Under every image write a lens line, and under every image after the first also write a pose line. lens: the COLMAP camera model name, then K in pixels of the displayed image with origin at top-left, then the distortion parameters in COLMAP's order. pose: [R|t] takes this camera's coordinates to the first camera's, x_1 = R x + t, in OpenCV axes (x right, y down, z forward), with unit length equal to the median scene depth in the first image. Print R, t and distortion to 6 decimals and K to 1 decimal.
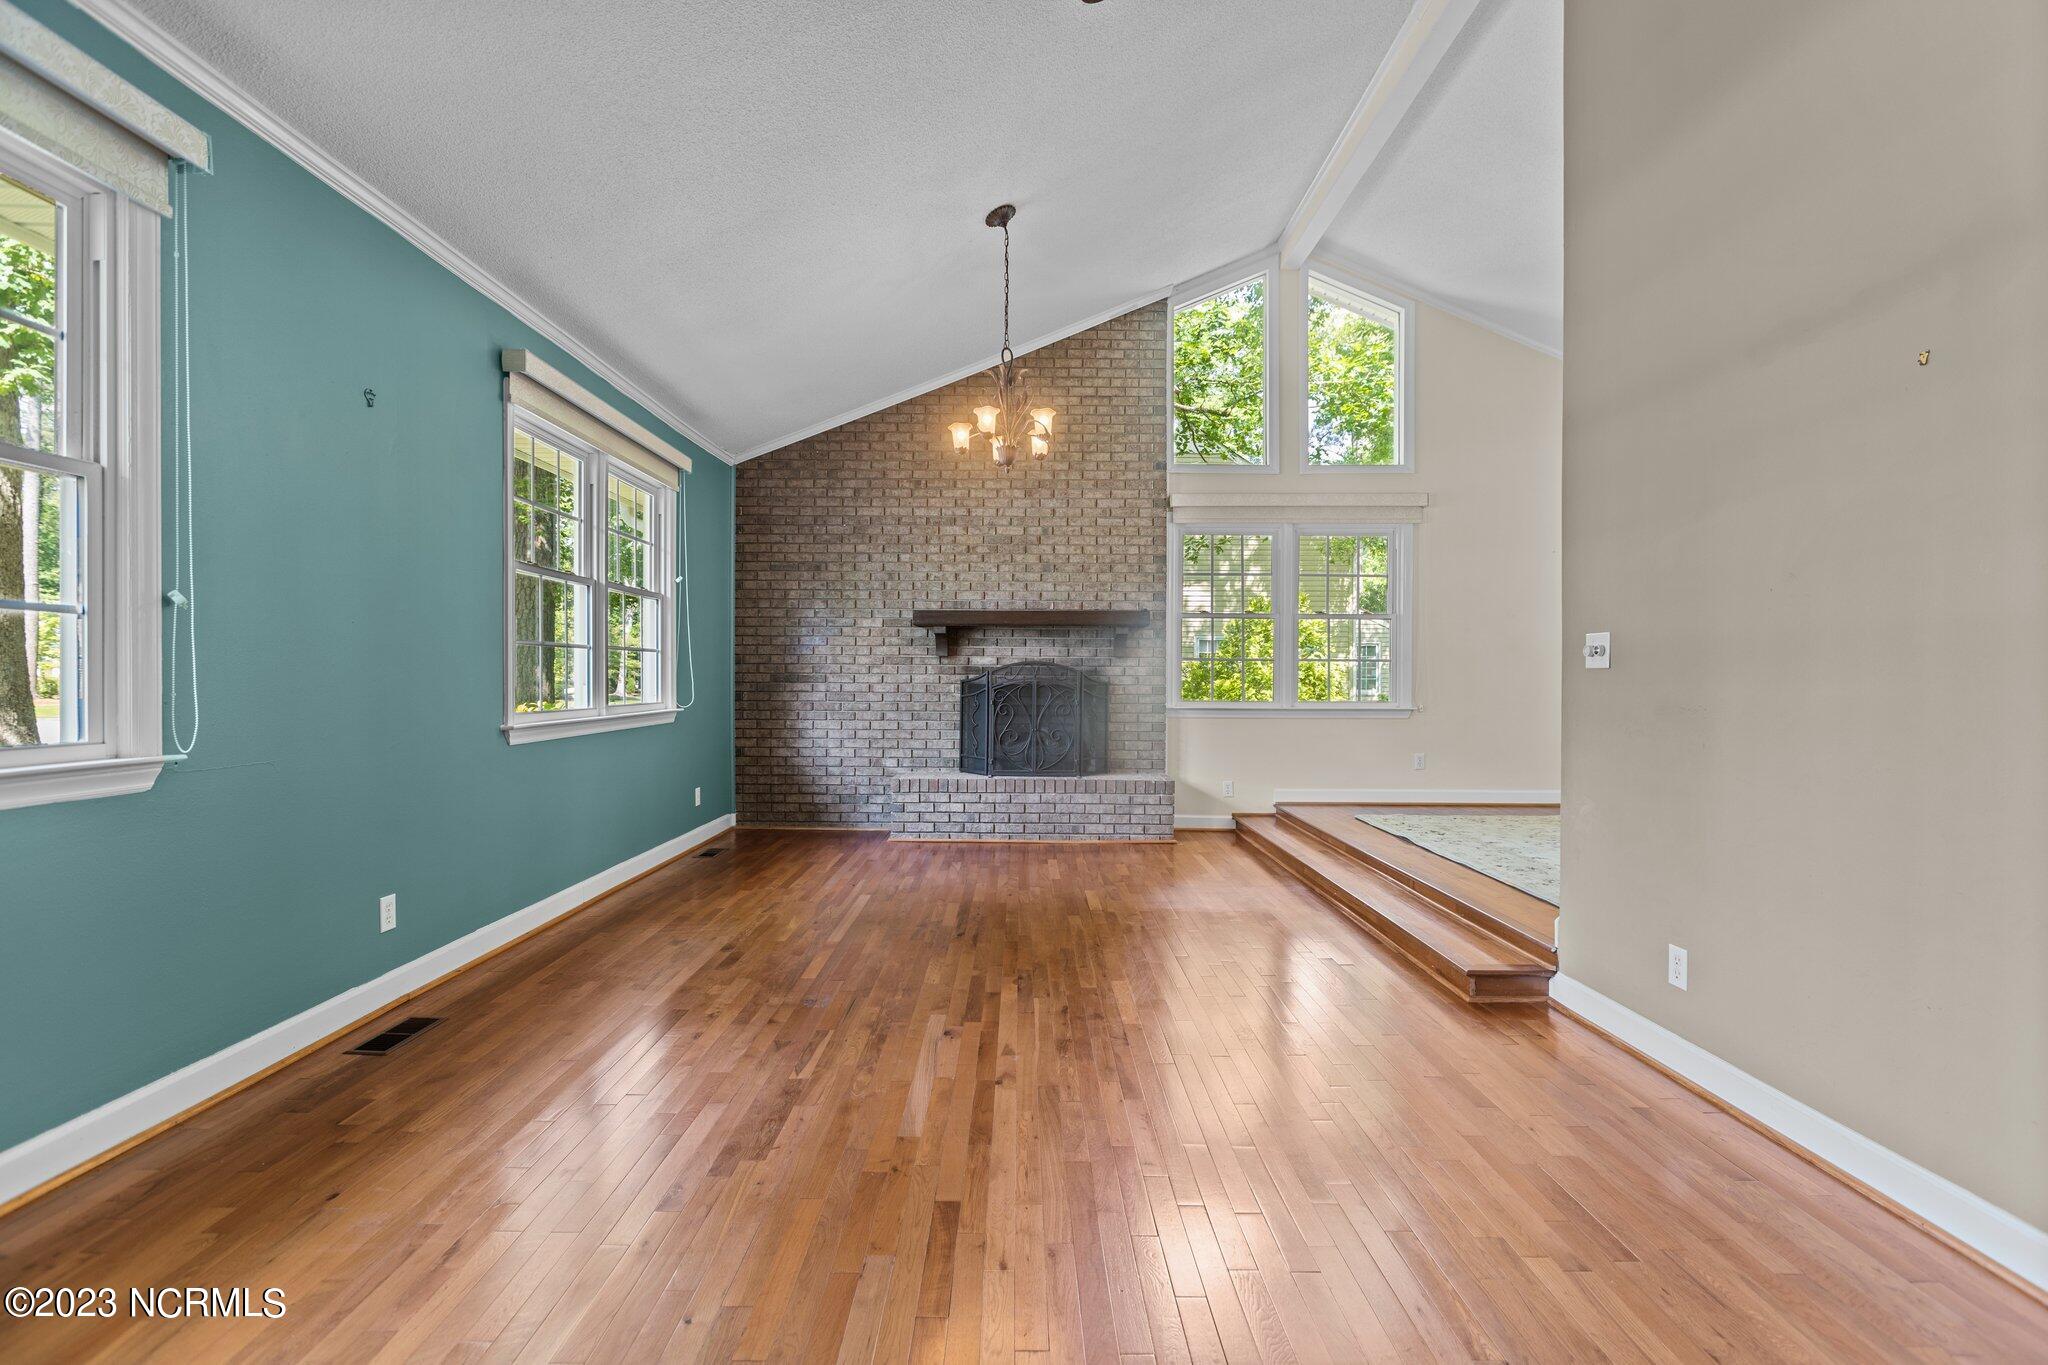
lens RADIAL K [[908.1, 0, 1024.0], [0, 908.1, 682.5], [0, 0, 1]] dist [0.002112, 0.000792]
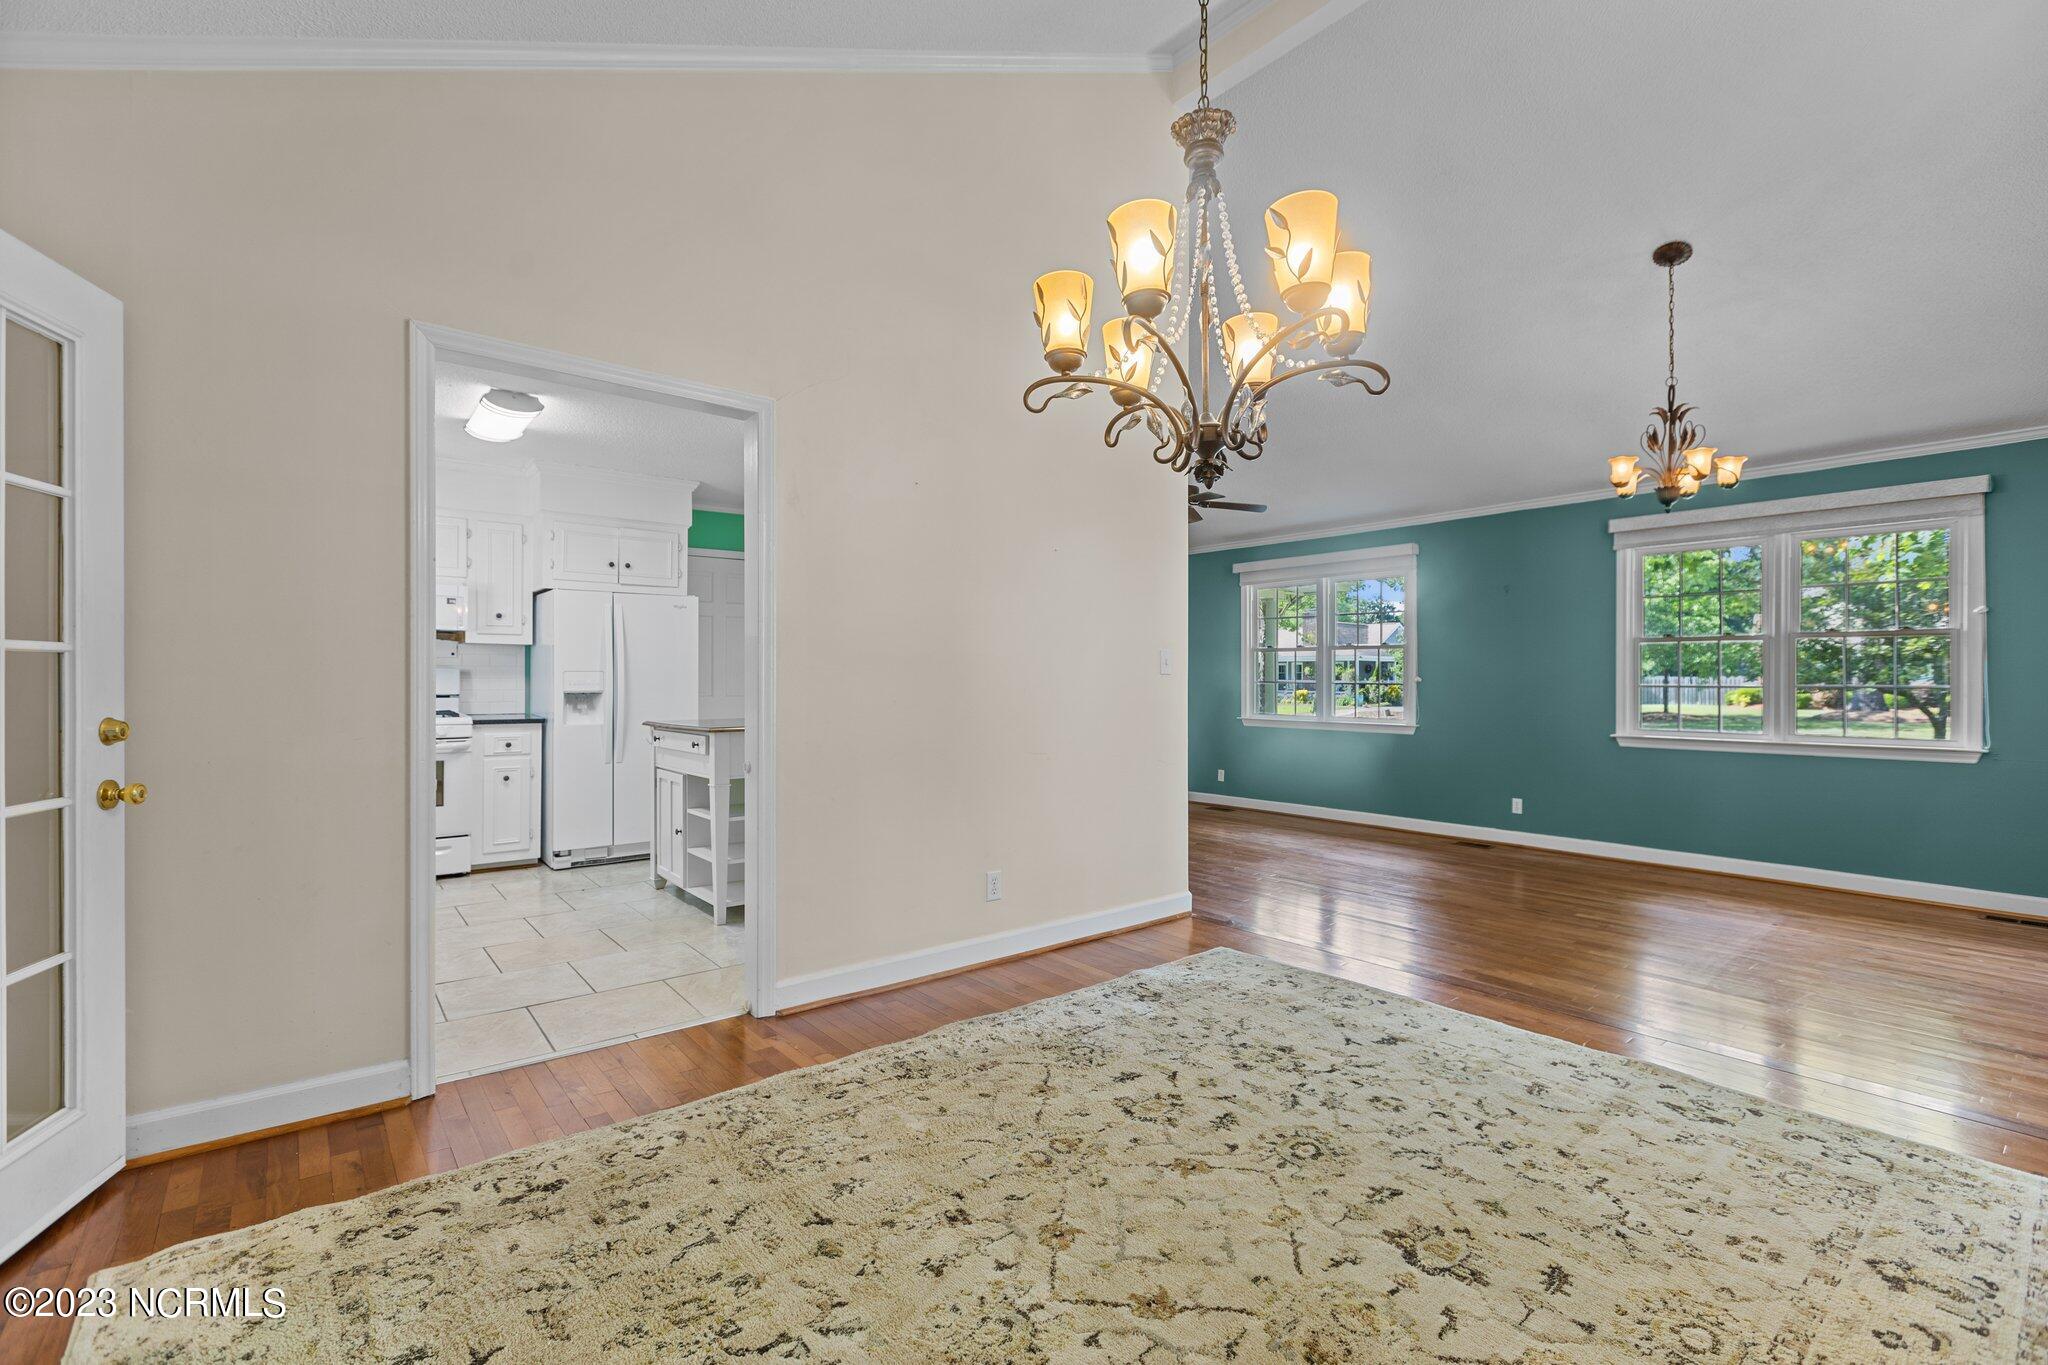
lens RADIAL K [[908.1, 0, 1024.0], [0, 908.1, 682.5], [0, 0, 1]] dist [0.002112, 0.000792]
pose [[-0.780301, 0.002933, -0.625397, 1.696188], [-0.003058, 0.999959, 0.008505, -0.078134], [0.625397, 0.008549, -0.780260, 1.986838]]
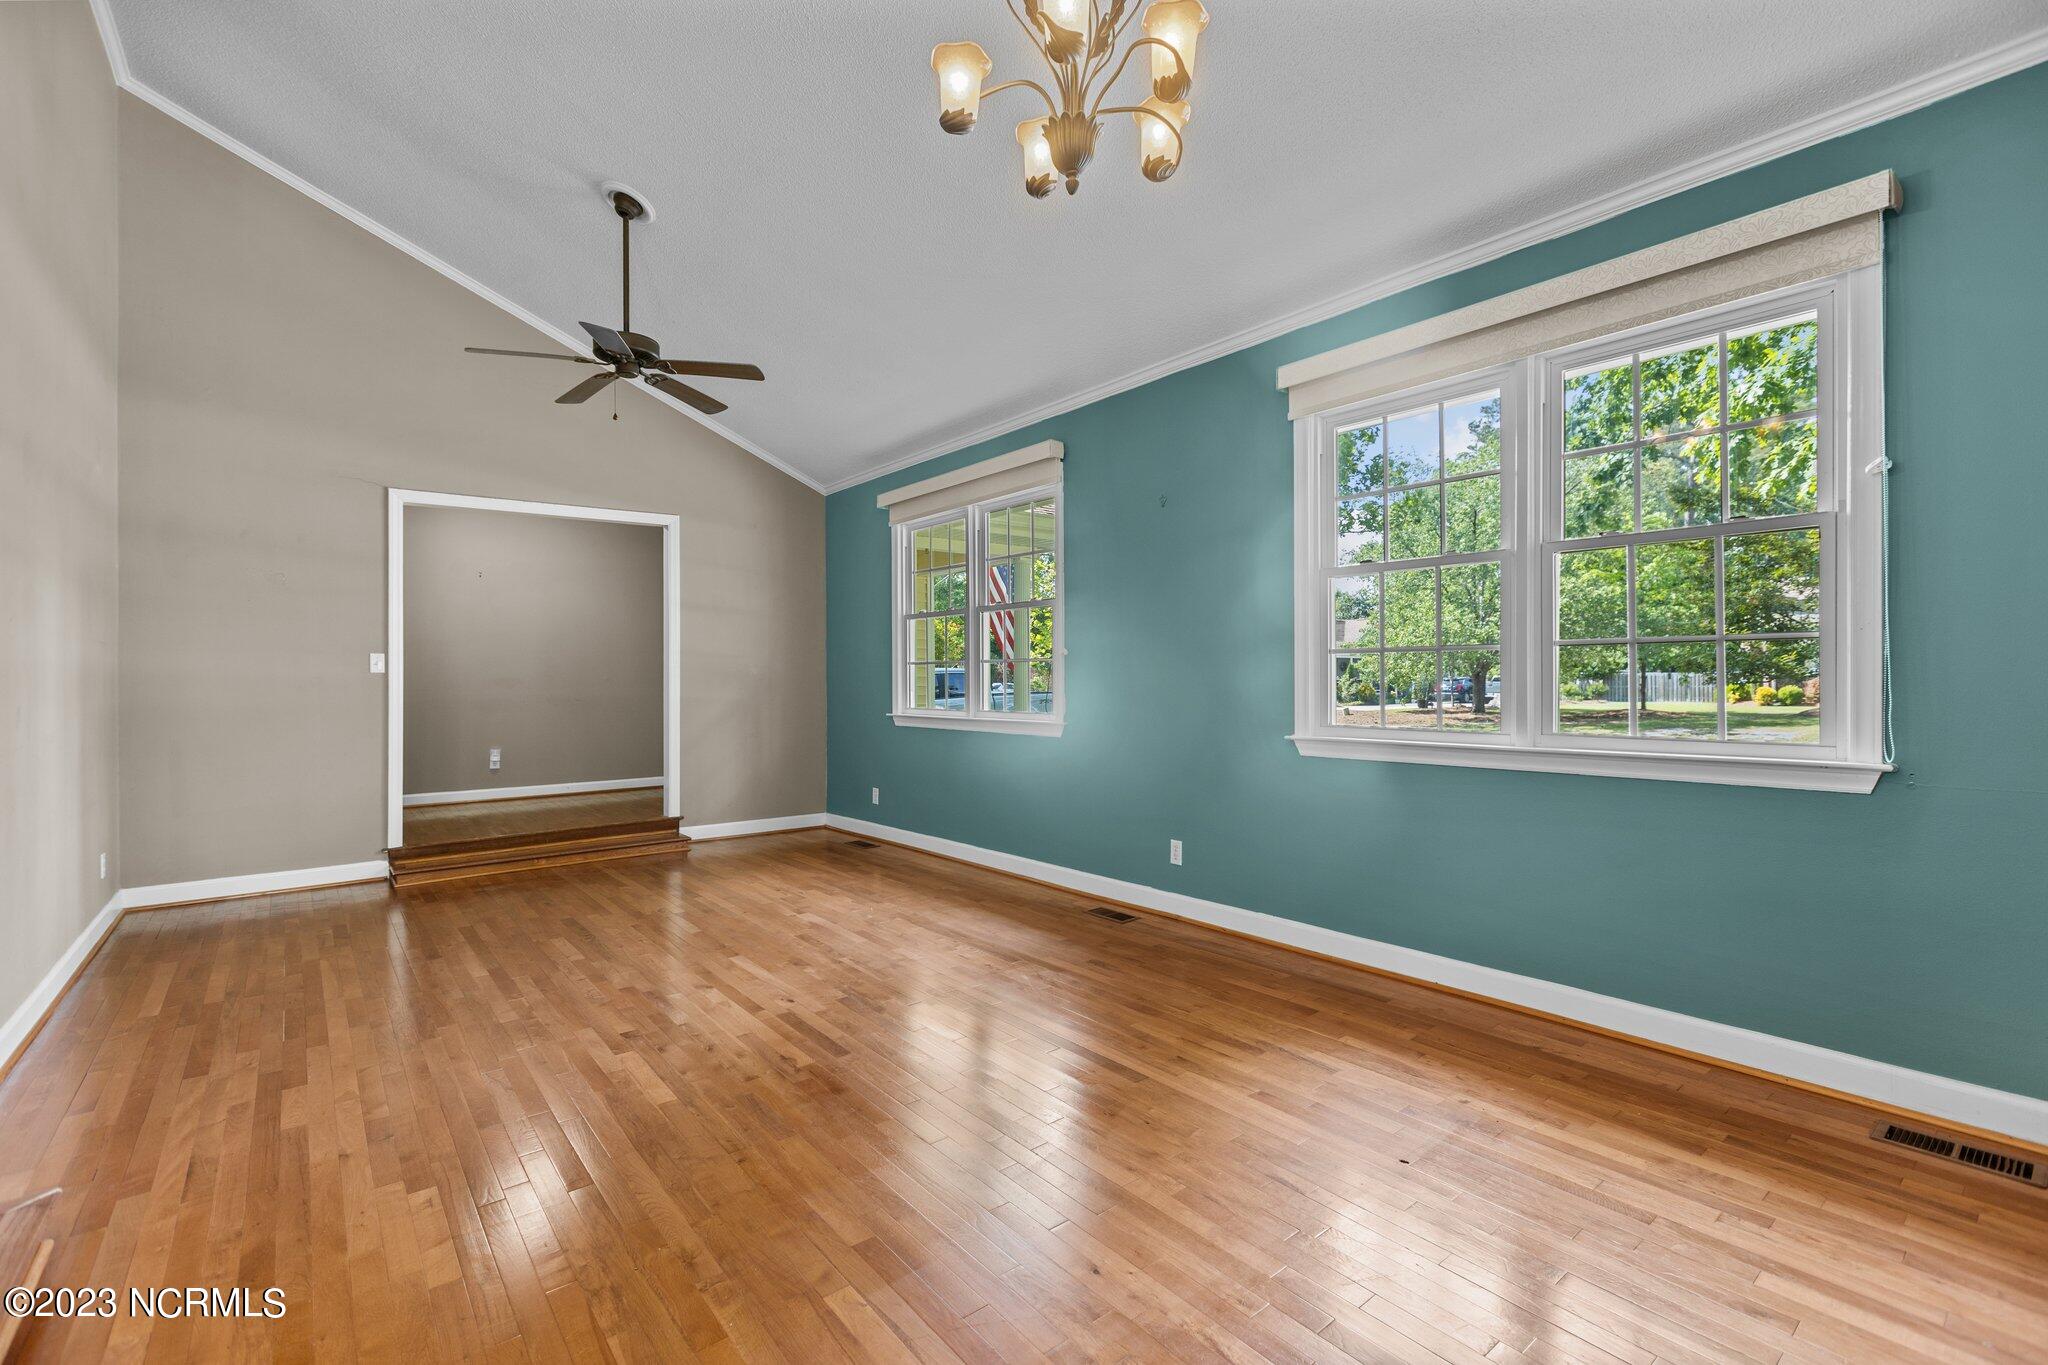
lens RADIAL K [[908.1, 0, 1024.0], [0, 908.1, 682.5], [0, 0, 1]] dist [0.002112, 0.000792]
pose [[-0.783570, 0.005582, -0.621278, 0.368864], [0.002344, 0.999979, 0.006028, -0.023701], [0.621299, 0.003267, -0.783567, 1.937719]]
